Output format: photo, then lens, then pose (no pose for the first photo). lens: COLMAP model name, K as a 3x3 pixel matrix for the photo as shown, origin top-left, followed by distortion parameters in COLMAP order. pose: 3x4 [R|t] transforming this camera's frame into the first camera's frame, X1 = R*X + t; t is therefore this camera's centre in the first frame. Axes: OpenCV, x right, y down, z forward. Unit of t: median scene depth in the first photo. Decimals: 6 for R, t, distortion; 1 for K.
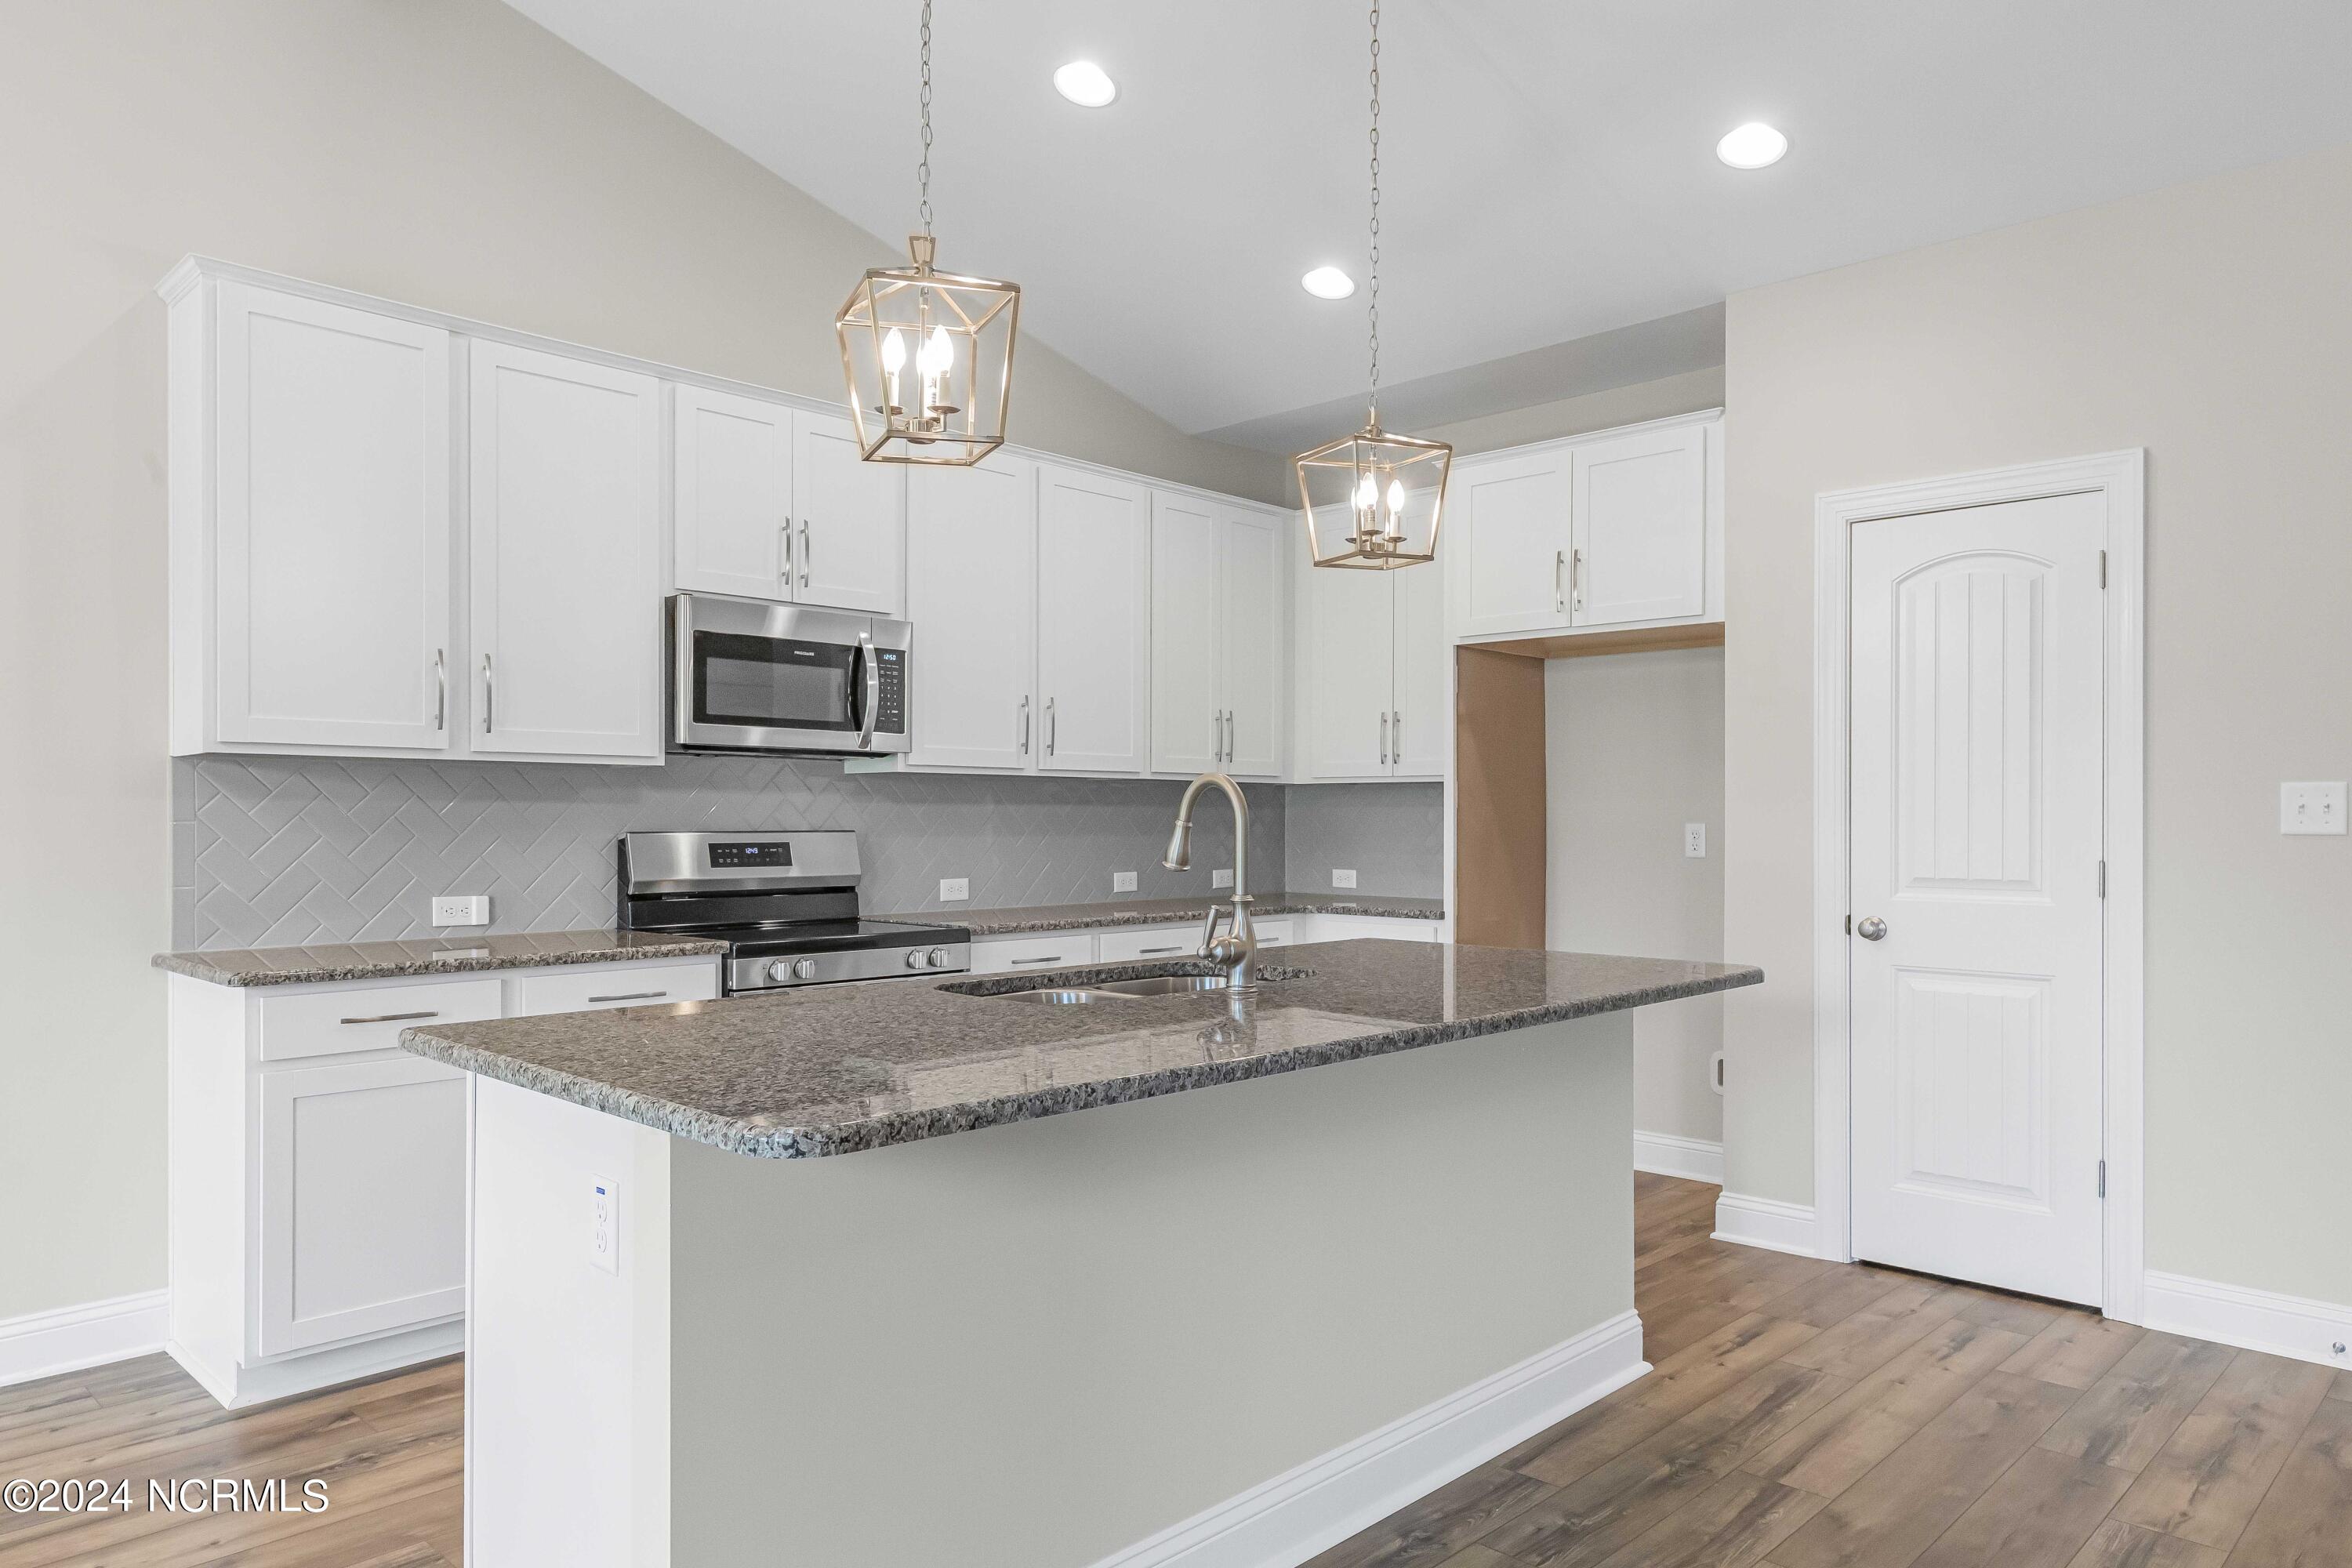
lens RADIAL K [[1512.7, 0, 1173.6], [0, 1512.7, 821.5], [0, 0, 1]] dist [0.001992, -0.000177]
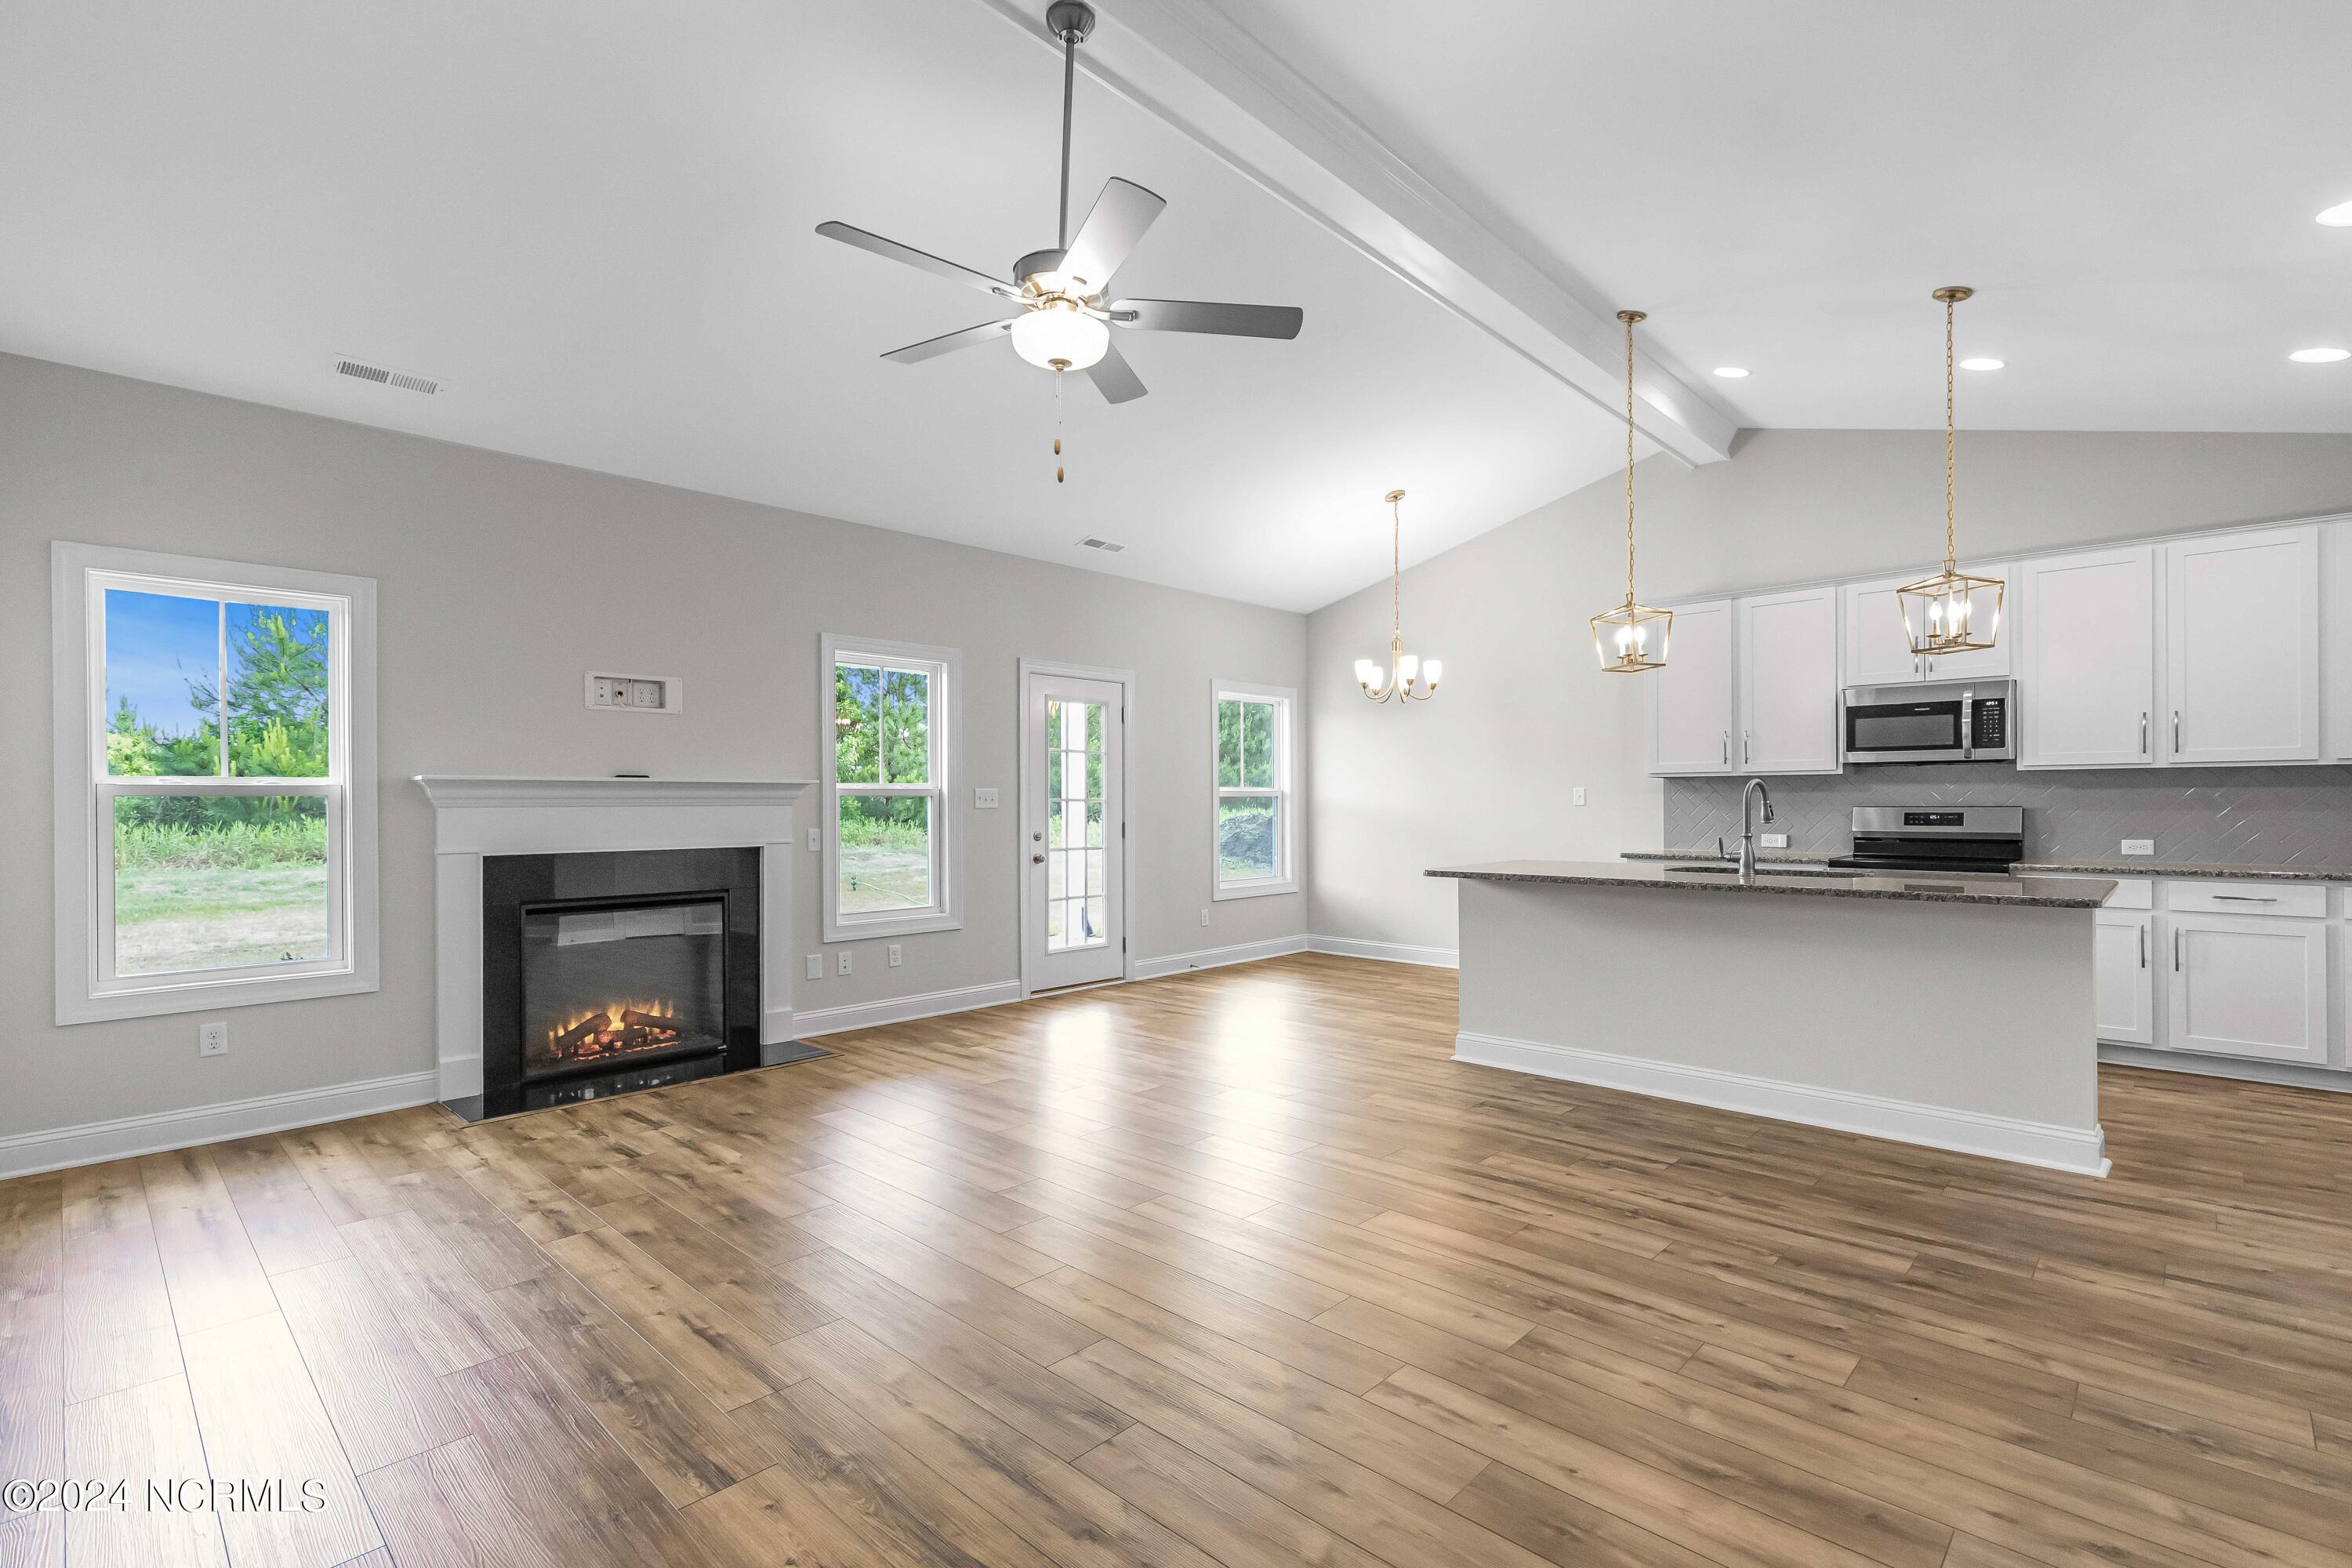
lens RADIAL K [[1071.1, 0, 1174.2], [0, 1071.1, 801.8], [0, 0, 1]] dist [-0.024202, 0.025004]
pose [[0.014847, -0.000834, -0.999889, 1.098660], [0.002253, 0.999997, -0.000801, -0.000041], [0.999887, -0.002241, 0.014849, 0.075228]]
